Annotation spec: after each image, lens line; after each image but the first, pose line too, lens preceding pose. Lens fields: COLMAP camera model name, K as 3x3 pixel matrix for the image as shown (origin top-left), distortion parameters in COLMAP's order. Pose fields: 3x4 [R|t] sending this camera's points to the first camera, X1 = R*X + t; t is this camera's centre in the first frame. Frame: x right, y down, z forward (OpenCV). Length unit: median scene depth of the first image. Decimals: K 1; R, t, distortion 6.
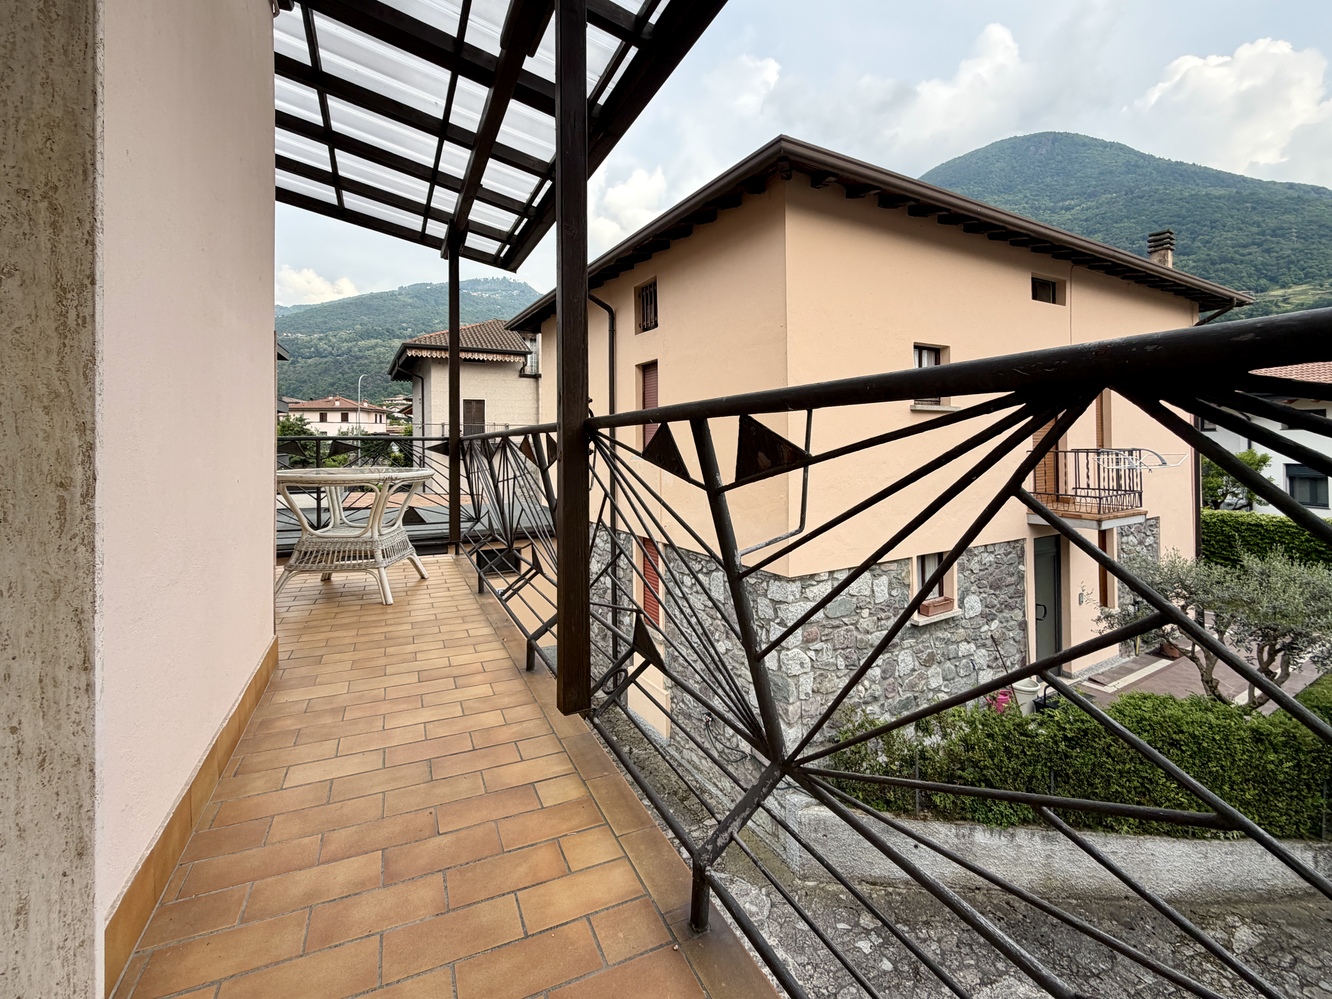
lens RADIAL K [[591.1, 0, 658.8], [0, 591.1, 434.6], [0, 0, 1]] dist [-0.003152, 0.001220]
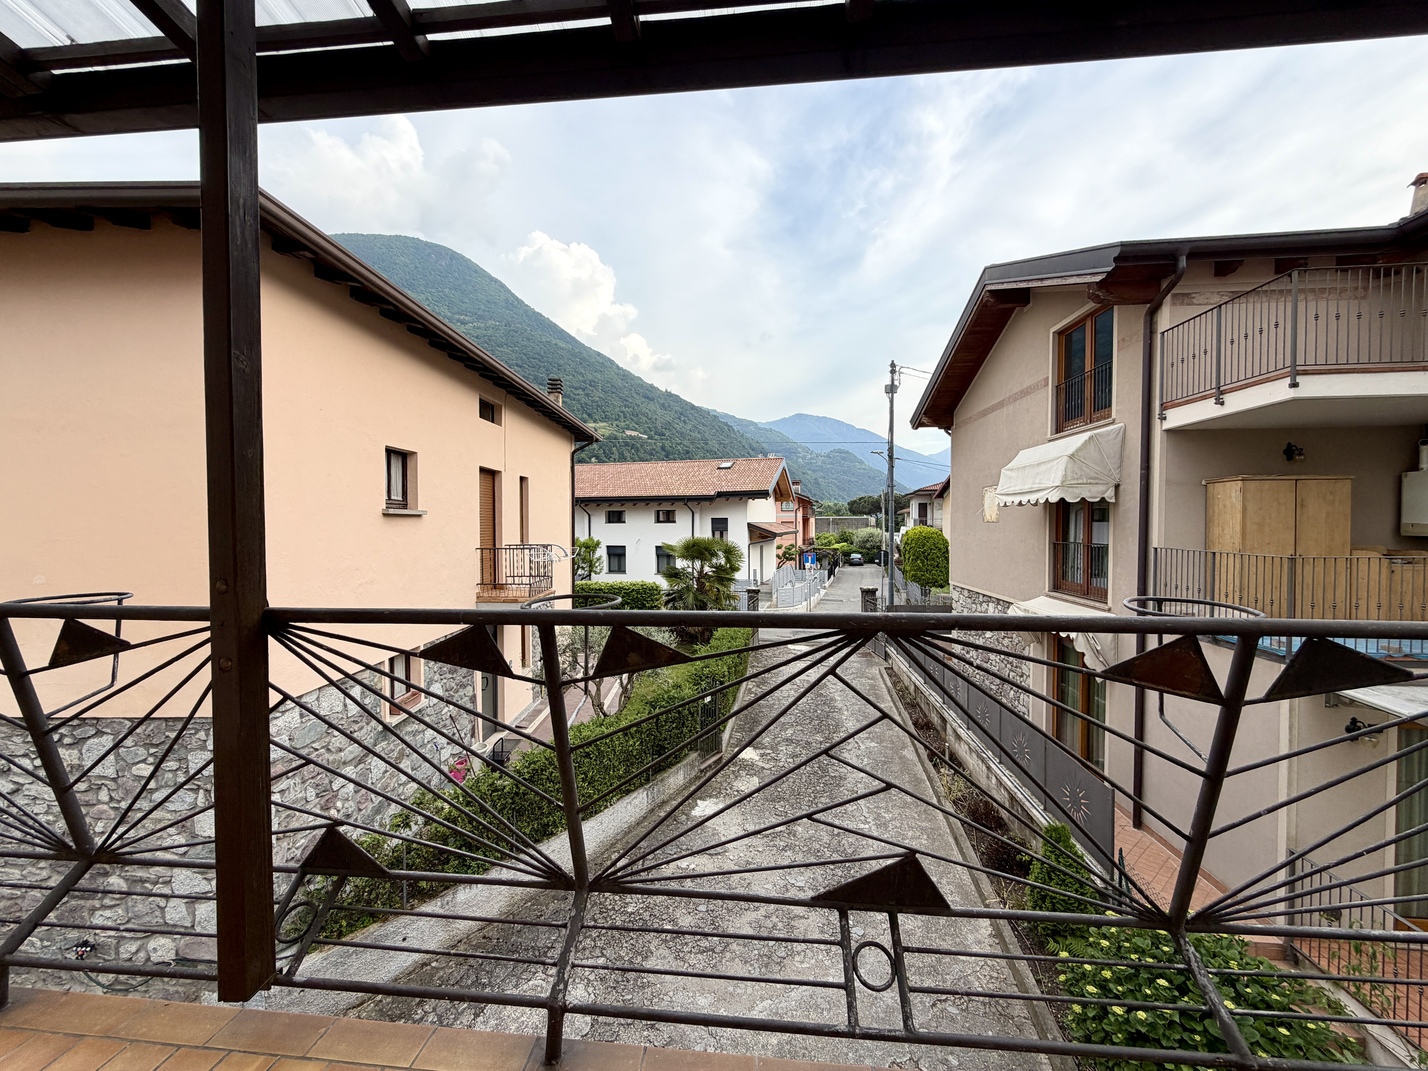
lens RADIAL K [[571.8, 0, 717.8], [0, 571.8, 531.0], [0, 0, 1]] dist [-0.002501, 0.000025]
pose [[0.503295, -0.009600, 0.864062, -0.109491], [-0.014207, 0.999711, 0.019382, -0.035624], [-0.863998, -0.022030, 0.503013, 0.025628]]
